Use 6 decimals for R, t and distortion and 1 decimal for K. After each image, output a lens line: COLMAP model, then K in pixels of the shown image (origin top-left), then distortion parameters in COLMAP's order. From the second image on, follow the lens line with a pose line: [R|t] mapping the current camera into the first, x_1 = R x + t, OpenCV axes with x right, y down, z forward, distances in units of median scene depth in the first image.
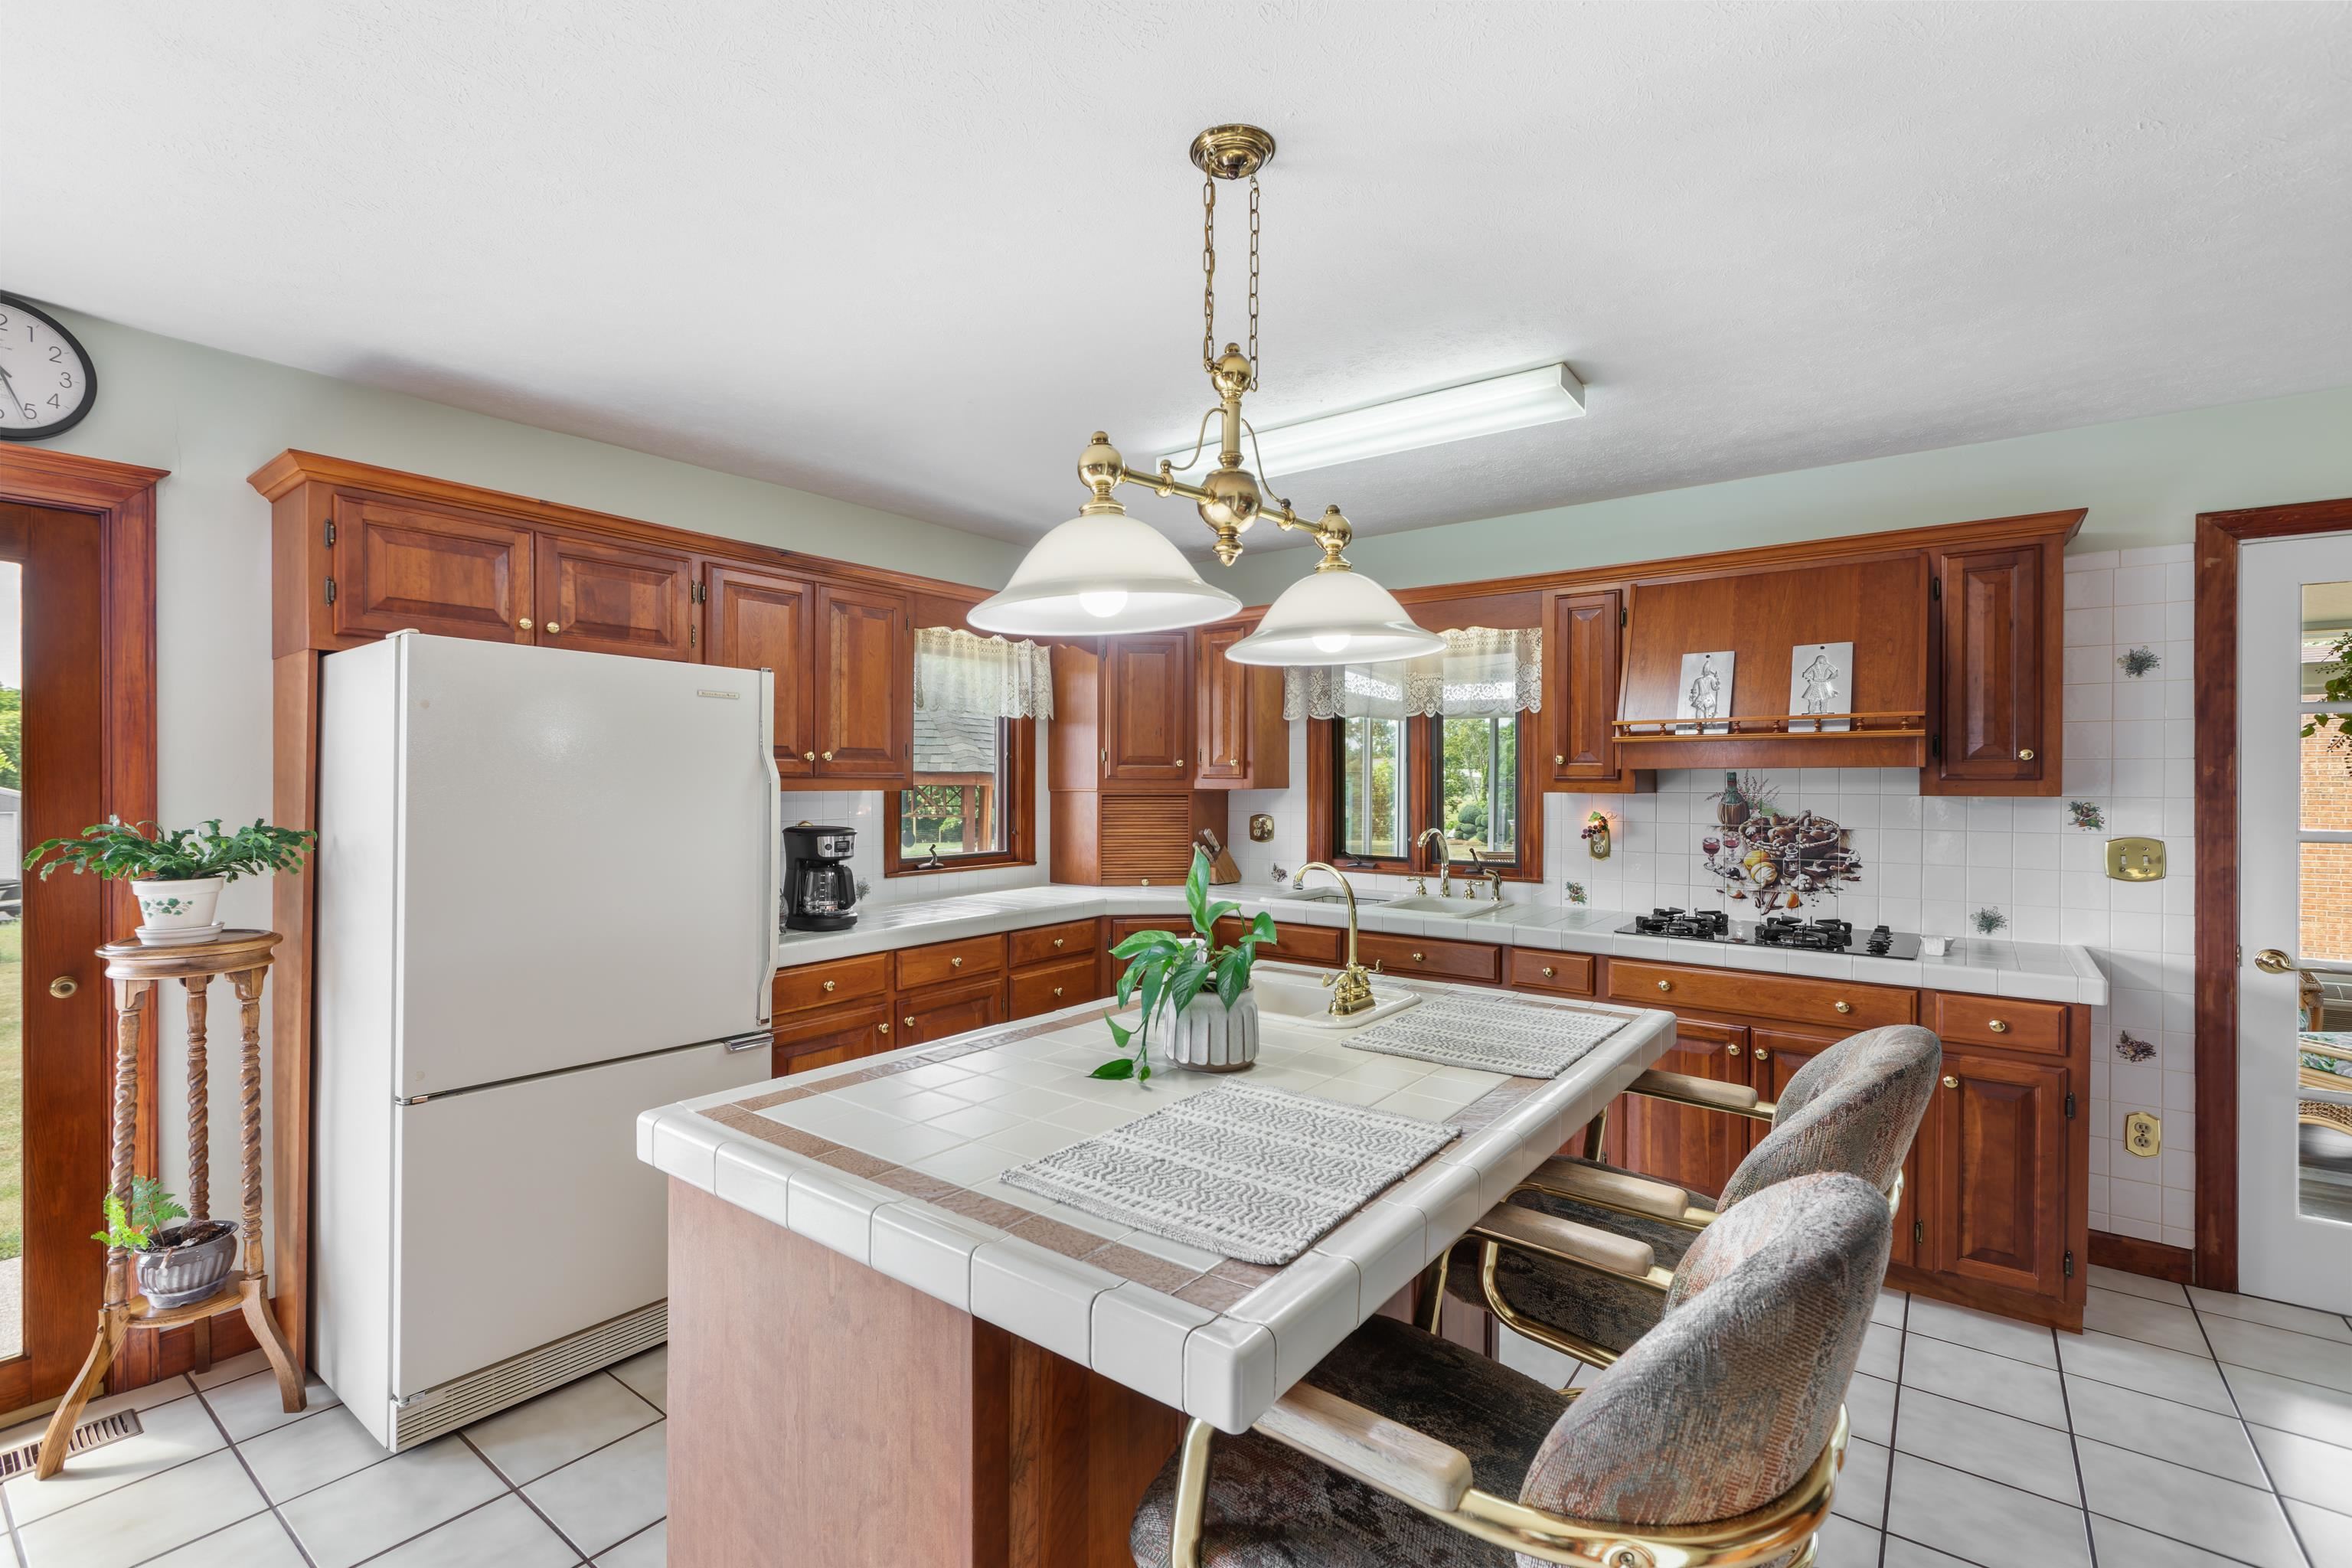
lens RADIAL K [[1045.6, 0, 1161.1], [0, 1045.6, 783.7], [0, 0, 1]] dist [0.002258, -0.001605]
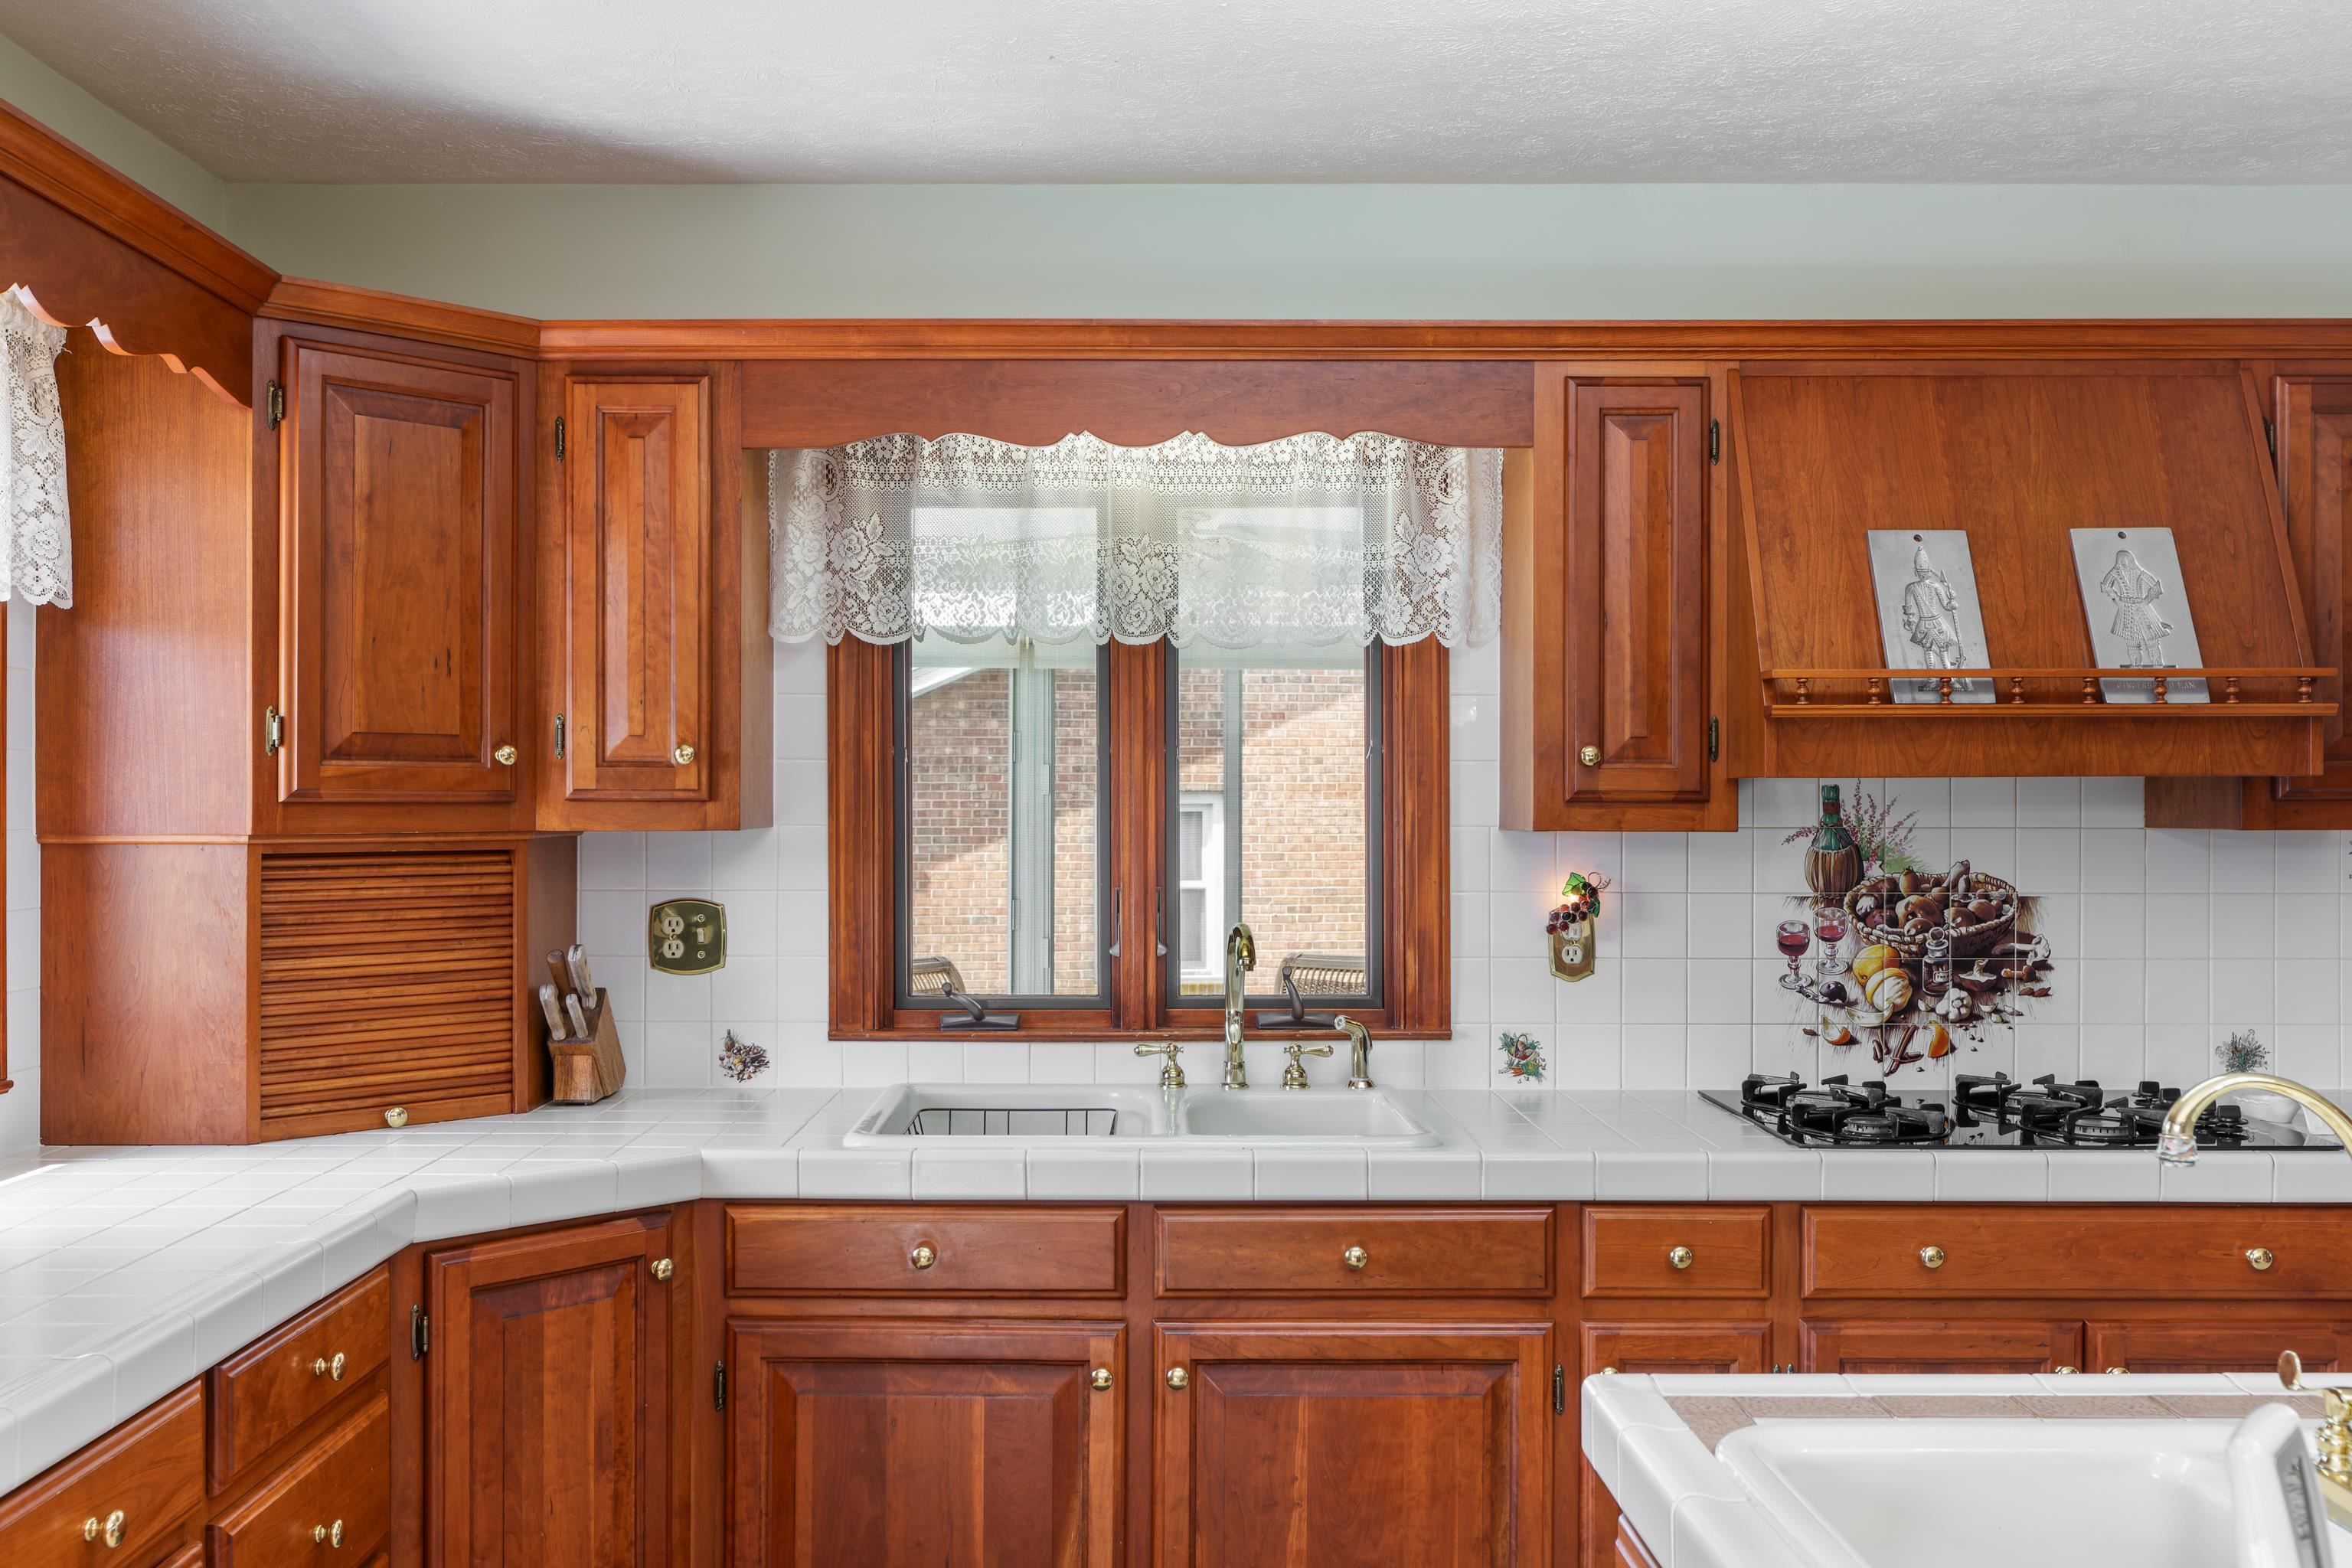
lens RADIAL K [[2100.1, 0, 1172.6], [0, 2100.1, 794.8], [0, 0, 1]] dist [-0.002467, 0.010719]
pose [[0.789485, -0.001022, 0.613769, -0.303542], [0.005019, 0.999976, -0.004790, -0.003434], [-0.613749, 0.006862, 0.789471, 0.440120]]
